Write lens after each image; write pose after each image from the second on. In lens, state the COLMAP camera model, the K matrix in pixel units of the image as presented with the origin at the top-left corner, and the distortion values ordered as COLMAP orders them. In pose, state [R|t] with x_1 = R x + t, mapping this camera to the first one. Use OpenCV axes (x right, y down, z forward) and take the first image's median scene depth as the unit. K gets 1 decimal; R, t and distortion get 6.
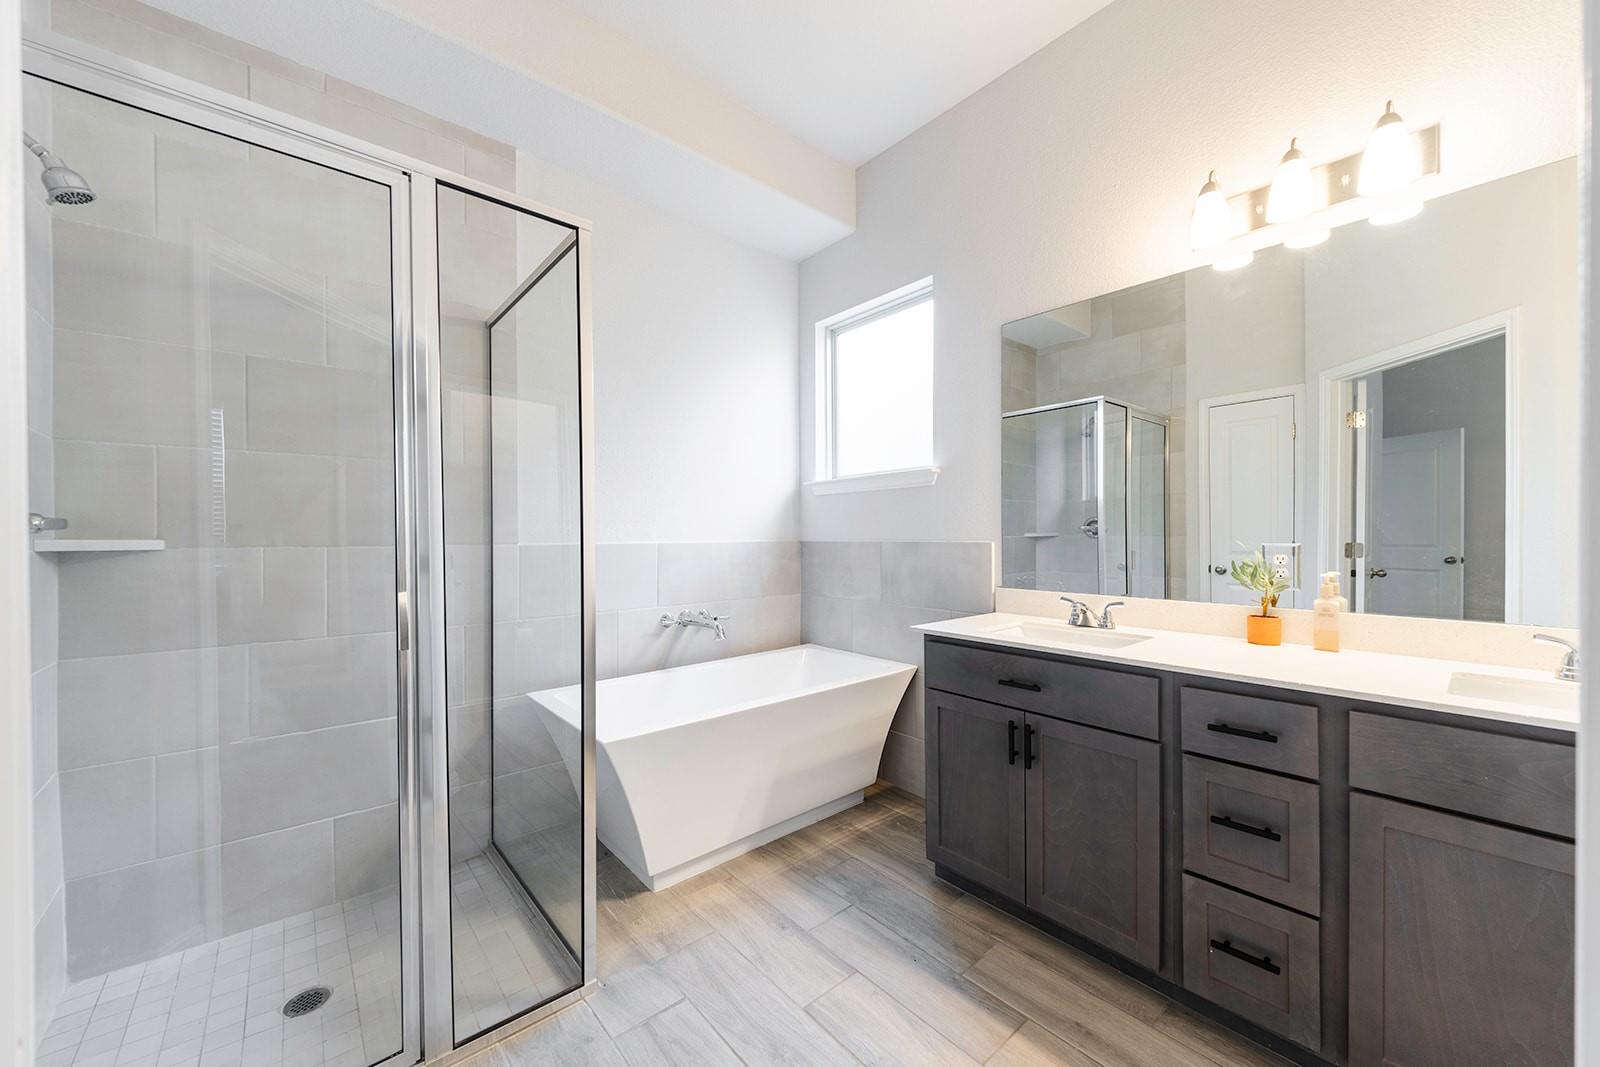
lens RADIAL K [[599.0, 0, 798.2], [0, 599.0, 538.2], [0, 0, 1]] dist [-0.001029, -0.000218]
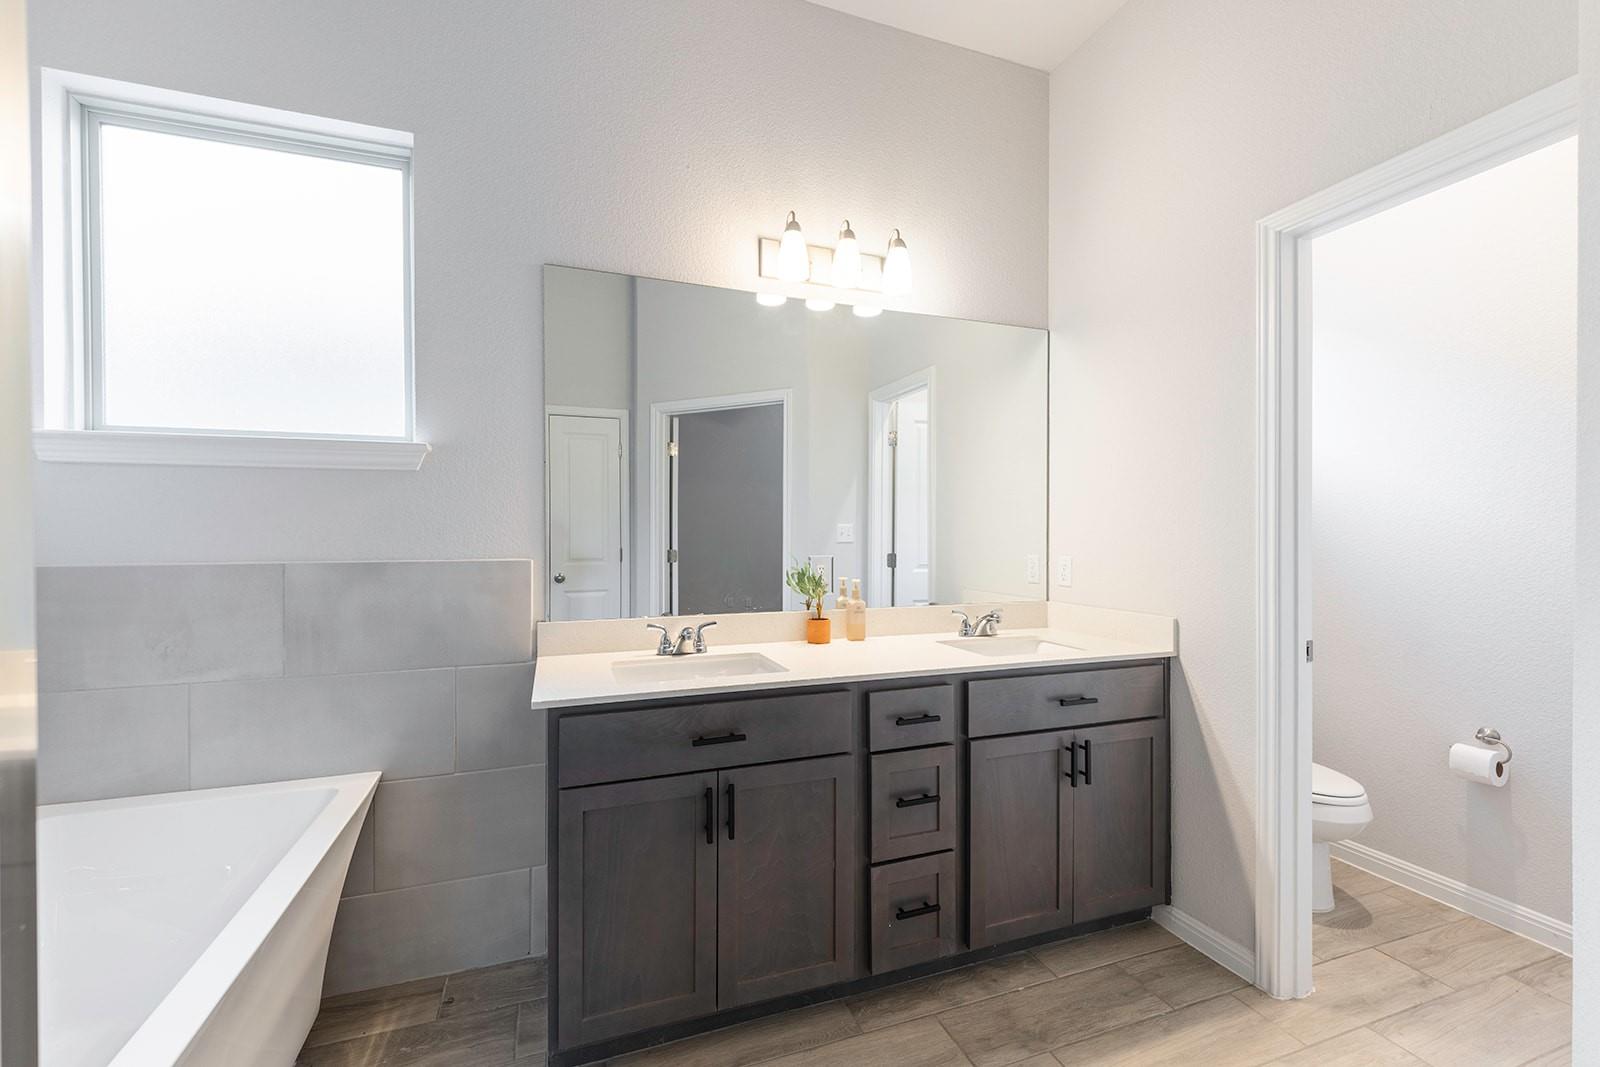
lens RADIAL K [[655.5, 0, 796.1], [0, 655.5, 536.9], [0, 0, 1]] dist [0.003935, 0.000025]
pose [[0.356700, 0.001907, 0.934217, -0.414674], [0.004586, 0.999982, -0.003793, -0.022539], [-0.934208, 0.005637, 0.356685, 0.585249]]
